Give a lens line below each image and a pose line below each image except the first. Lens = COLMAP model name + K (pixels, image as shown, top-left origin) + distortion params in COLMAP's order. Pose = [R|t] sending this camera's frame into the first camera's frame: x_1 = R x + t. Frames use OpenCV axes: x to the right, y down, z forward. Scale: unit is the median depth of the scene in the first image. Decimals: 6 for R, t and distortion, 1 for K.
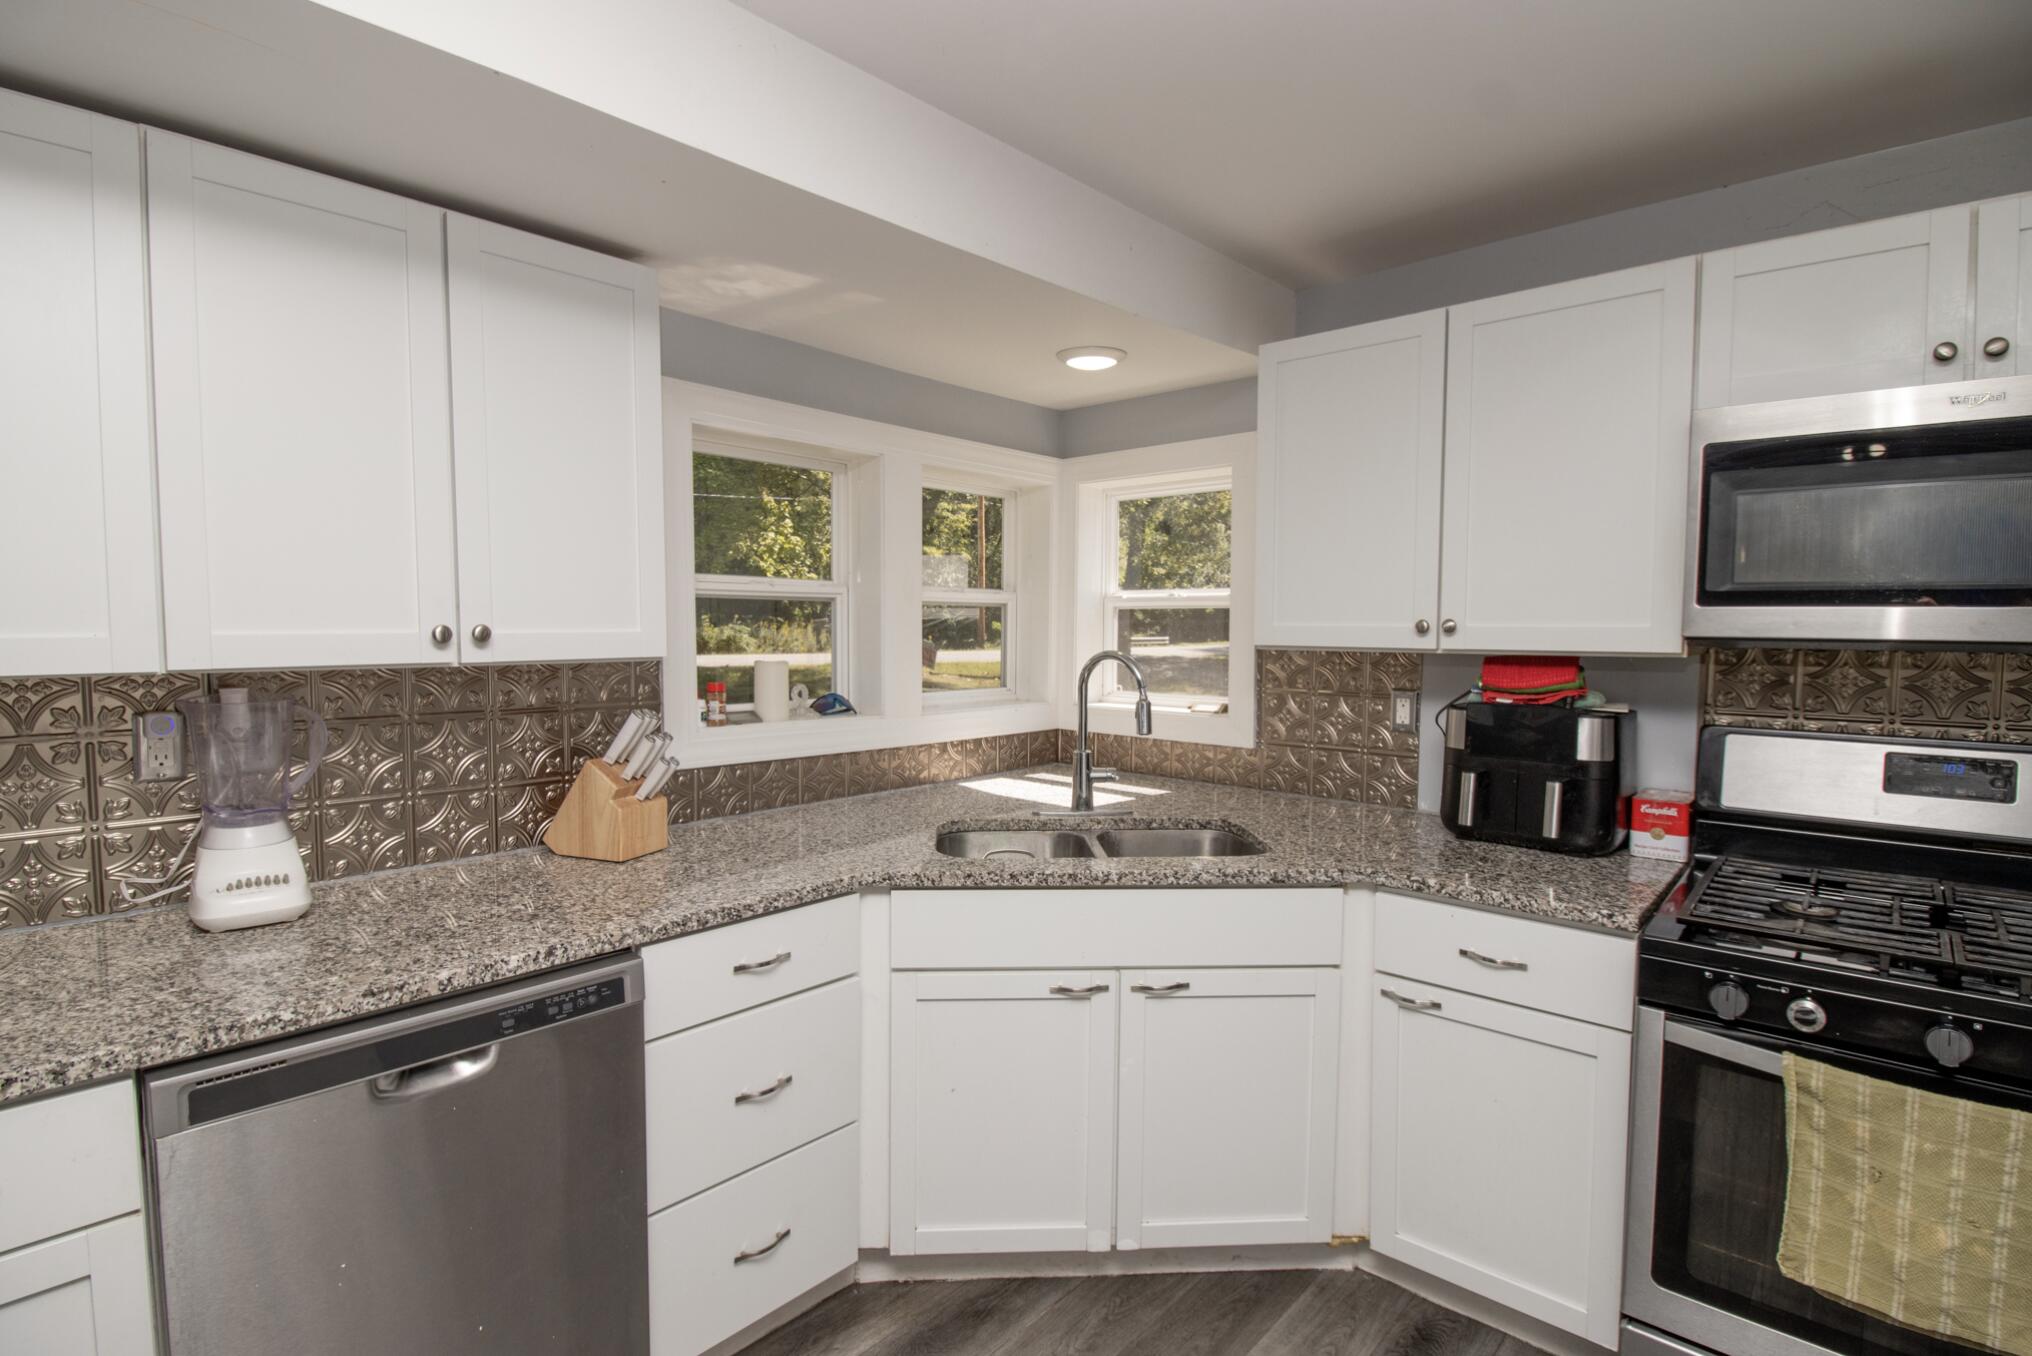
lens RADIAL K [[996.7, 0, 1017.6], [0, 996.7, 680.2], [0, 0, 1]] dist [-0.007113, -0.001693]
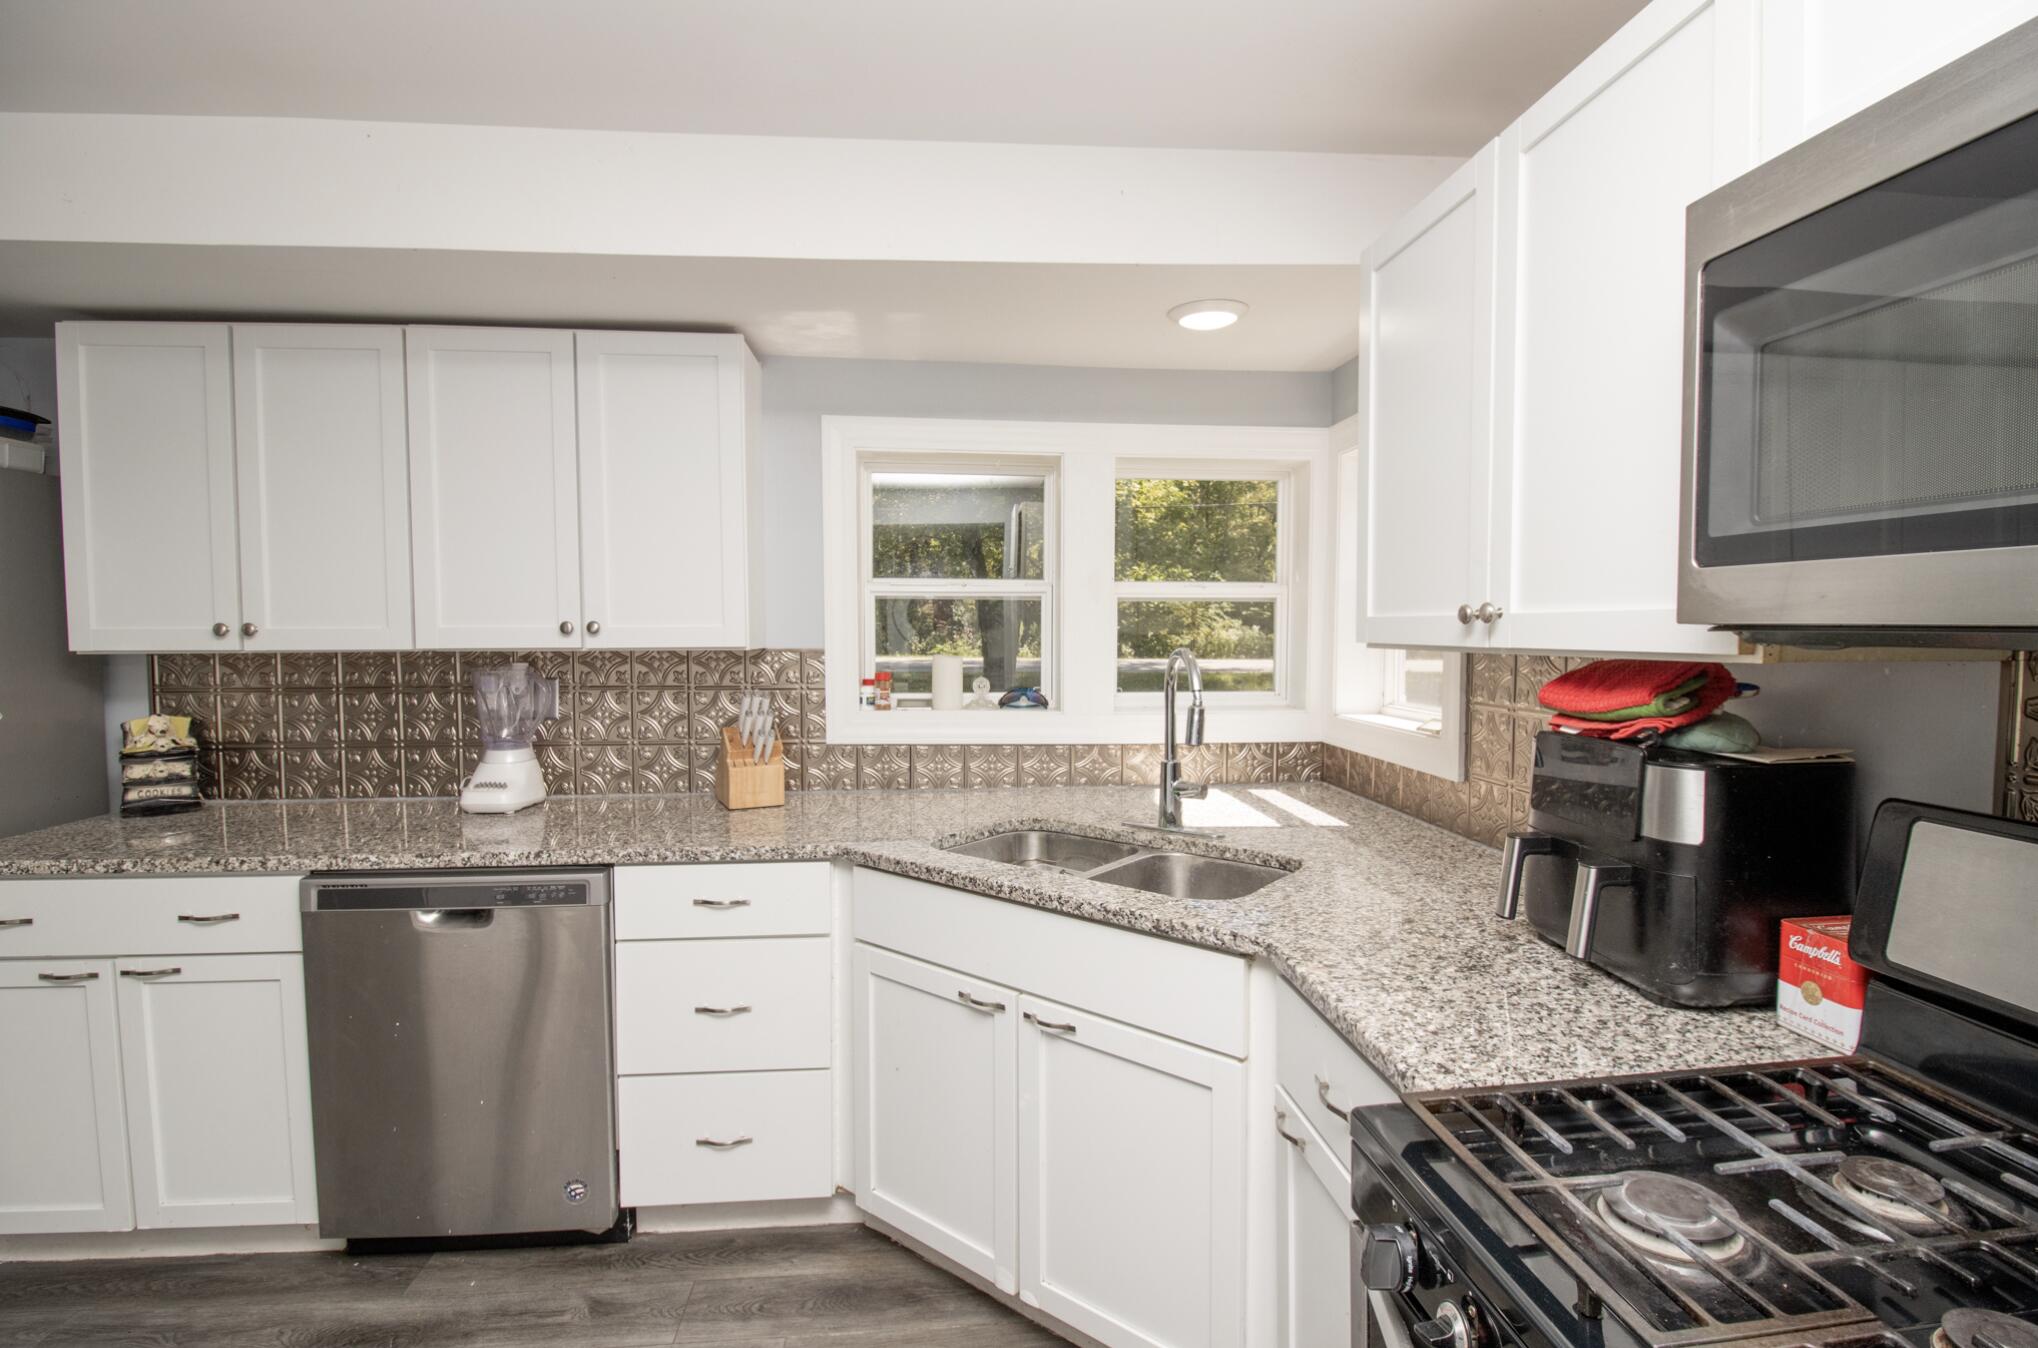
lens RADIAL K [[988.3, 0, 1017.6], [0, 988.3, 677.5], [0, 0, 1]] dist [-0.001971, 0.000140]
pose [[0.733002, 0.029601, -0.679583, 0.718875], [-0.035465, 0.999357, 0.005277, -0.004136], [0.679302, 0.020233, 0.733580, 0.328500]]
